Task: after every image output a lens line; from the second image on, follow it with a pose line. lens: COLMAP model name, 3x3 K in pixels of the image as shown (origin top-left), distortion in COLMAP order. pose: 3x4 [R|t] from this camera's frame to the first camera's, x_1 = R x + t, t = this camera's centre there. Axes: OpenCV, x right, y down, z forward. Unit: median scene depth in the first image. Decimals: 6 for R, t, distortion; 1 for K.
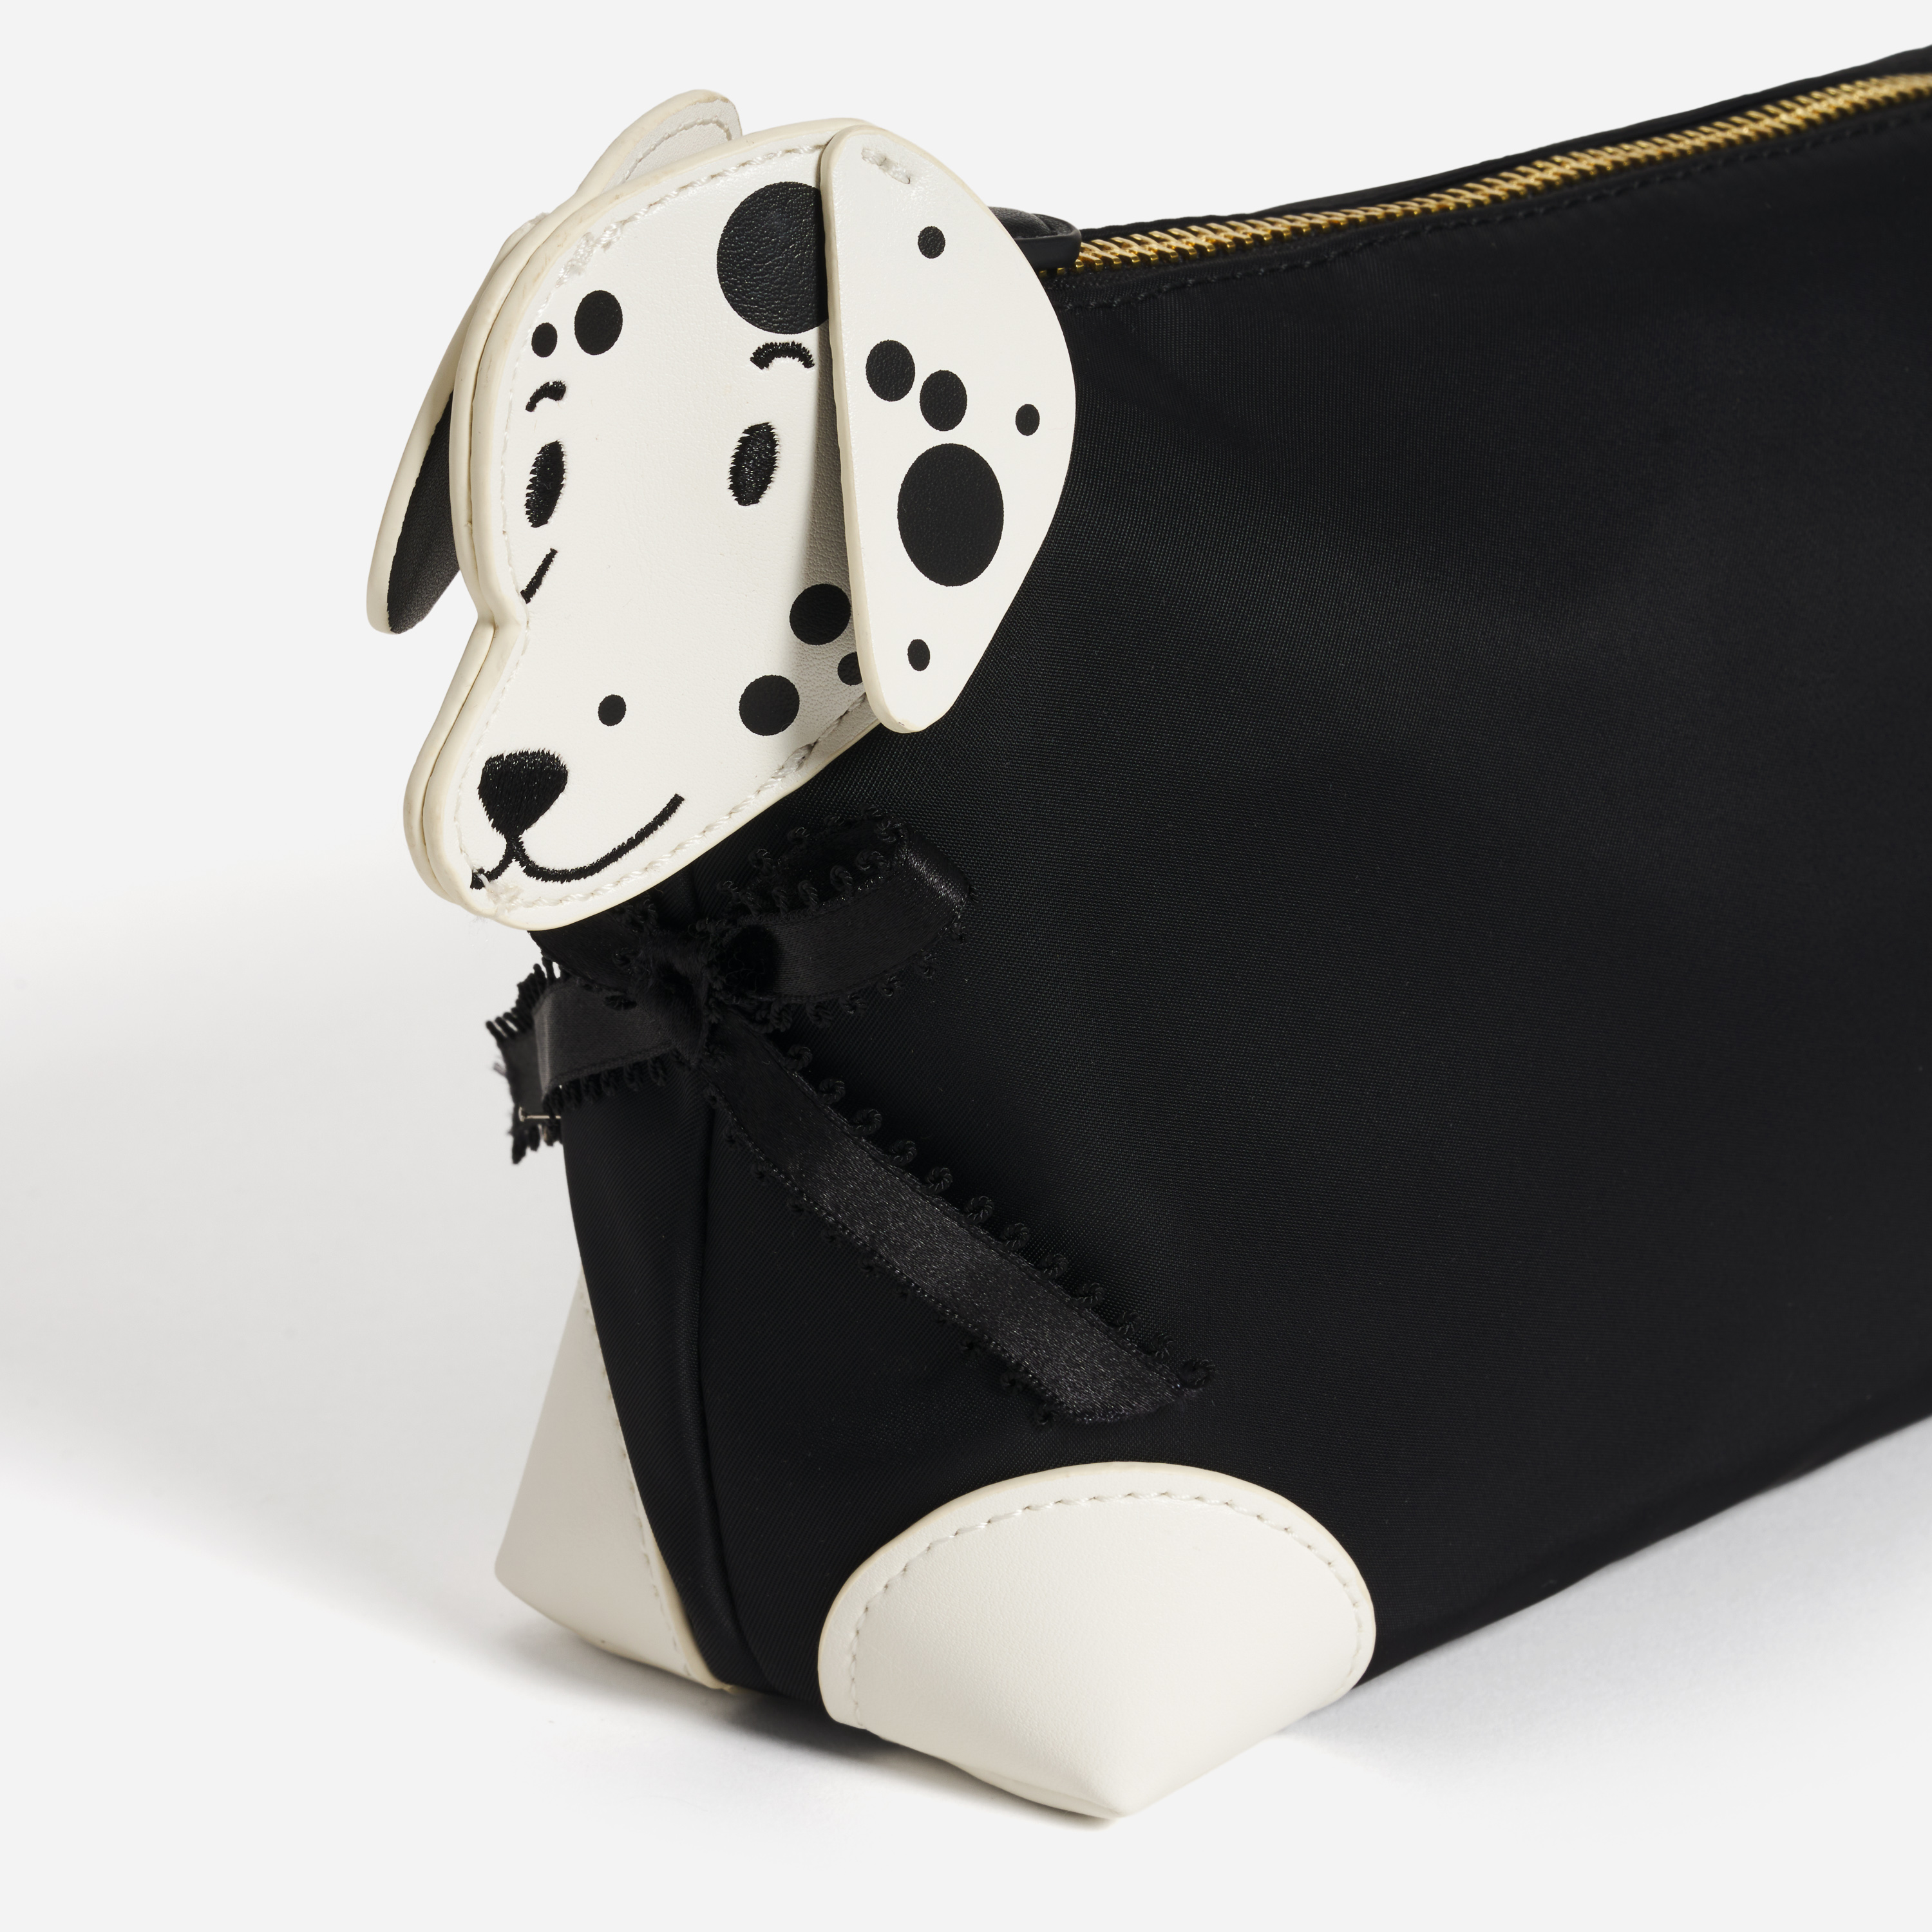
lens RADIAL K [[9749.5, 0, 967.9], [0, 9749.5, 967.7], [0, 0, 1]] dist [-0.412155, 0.000000]
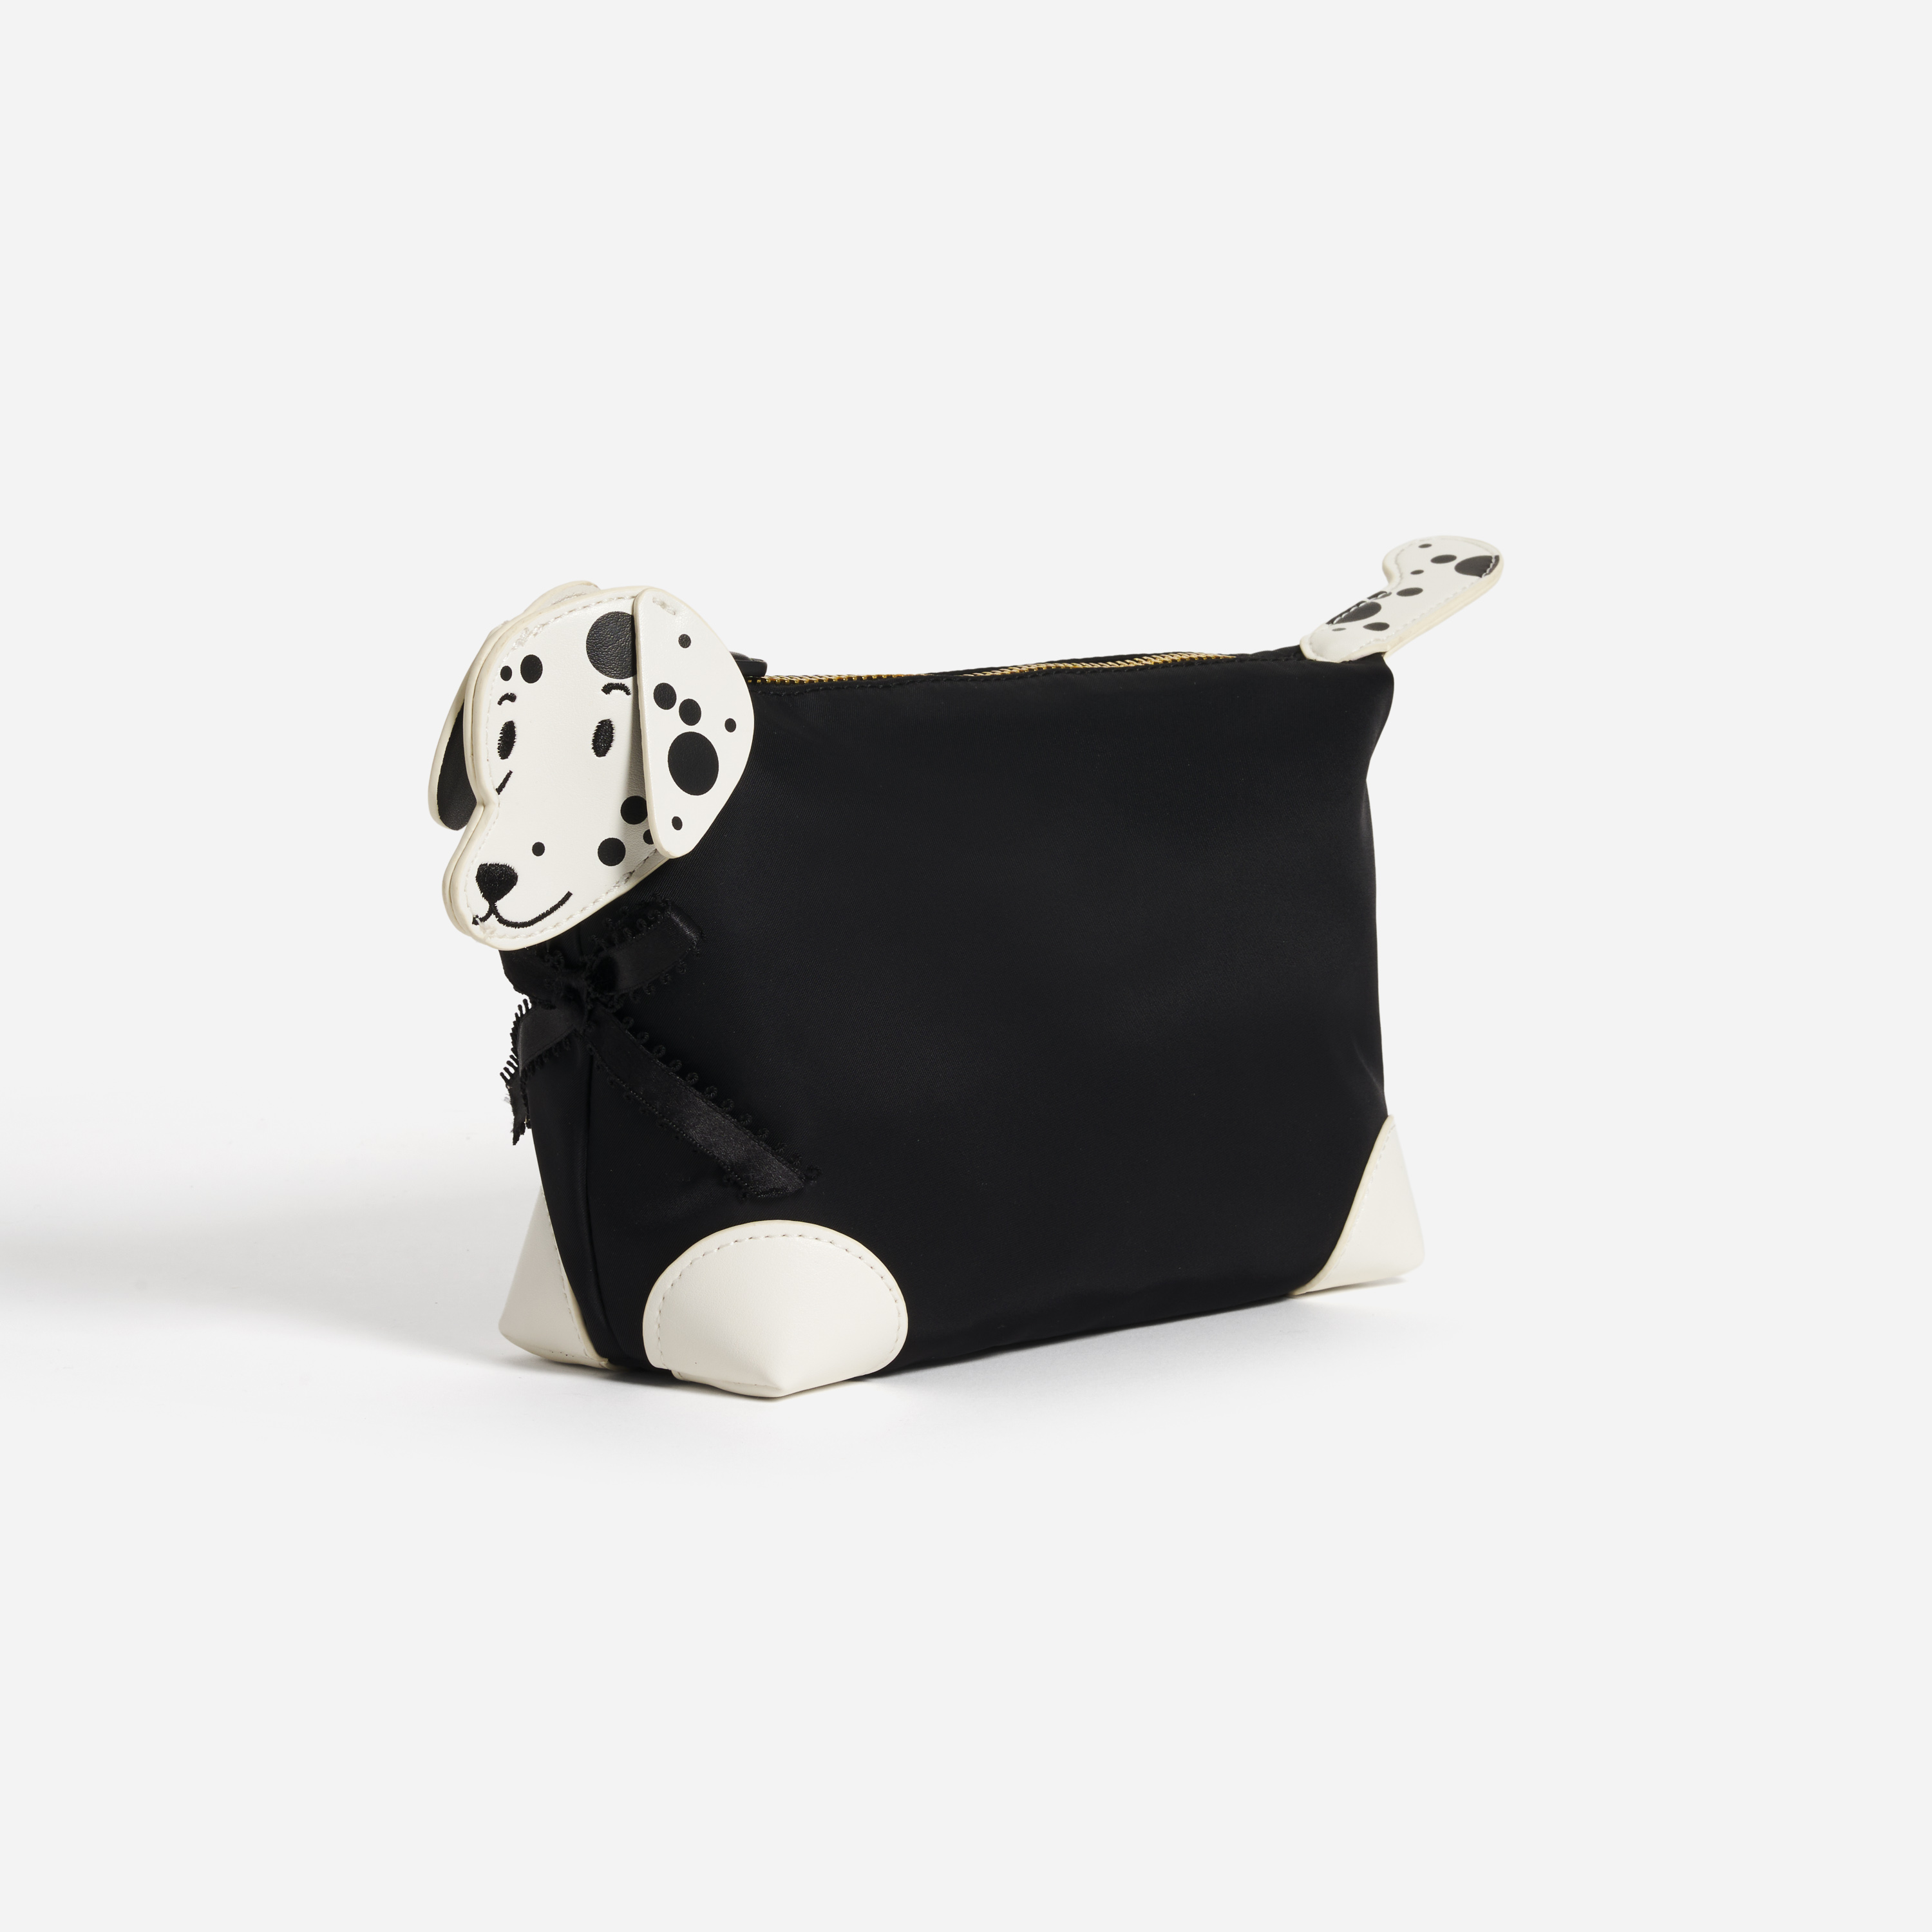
lens RADIAL K [[9749.5, 0, 967.5], [0, 9749.5, 964.7], [0, 0, 1]] dist [-0.412155, 0.000000]
pose [[0.999162, -0.004414, -0.040691, 0.149040], [-0.002582, 0.985391, -0.170288, 0.371901], [0.040848, 0.170250, 0.984554, -1.154247]]
